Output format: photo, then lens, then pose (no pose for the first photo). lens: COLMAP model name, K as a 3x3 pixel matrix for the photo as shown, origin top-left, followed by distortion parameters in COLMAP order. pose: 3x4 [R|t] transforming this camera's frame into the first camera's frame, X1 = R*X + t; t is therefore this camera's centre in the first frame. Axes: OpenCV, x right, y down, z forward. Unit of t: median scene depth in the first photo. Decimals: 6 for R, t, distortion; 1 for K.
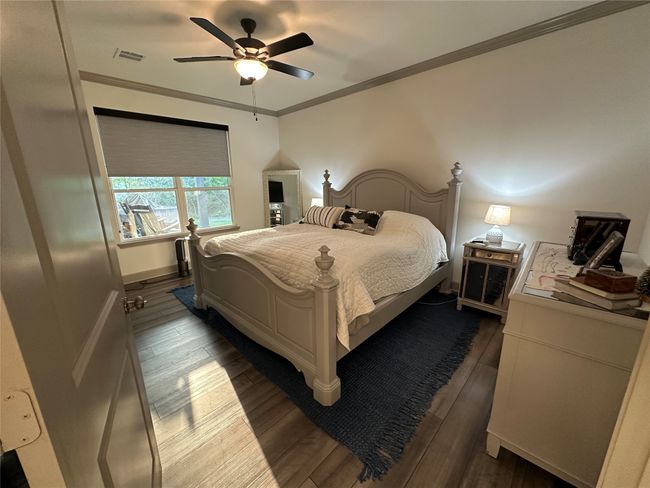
lens RADIAL K [[257.8, 0, 323.4], [0, 257.8, 243.6], [0, 0, 1]] dist [-0.011894, 0.000033]
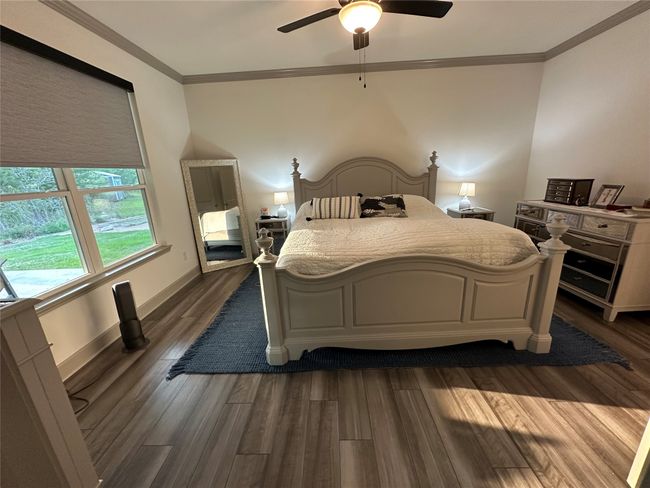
lens RADIAL K [[257.8, 0, 323.4], [0, 257.8, 243.6], [0, 0, 1]] dist [-0.011894, 0.000033]
pose [[0.732485, -0.200504, 0.650588, -0.684036], [0.192128, 0.977682, 0.084998, -0.073157], [-0.653110, 0.062736, 0.754660, 0.372256]]
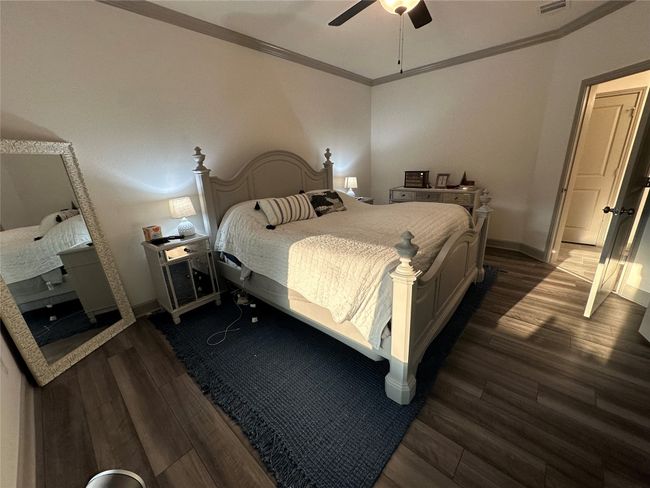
lens RADIAL K [[257.8, 0, 323.4], [0, 257.8, 243.6], [0, 0, 1]] dist [-0.011894, 0.000033]
pose [[-0.033088, -0.281011, 0.959134, -0.798443], [0.276936, 0.919506, 0.278954, -0.207551], [-0.960318, 0.274849, 0.047397, 0.946876]]
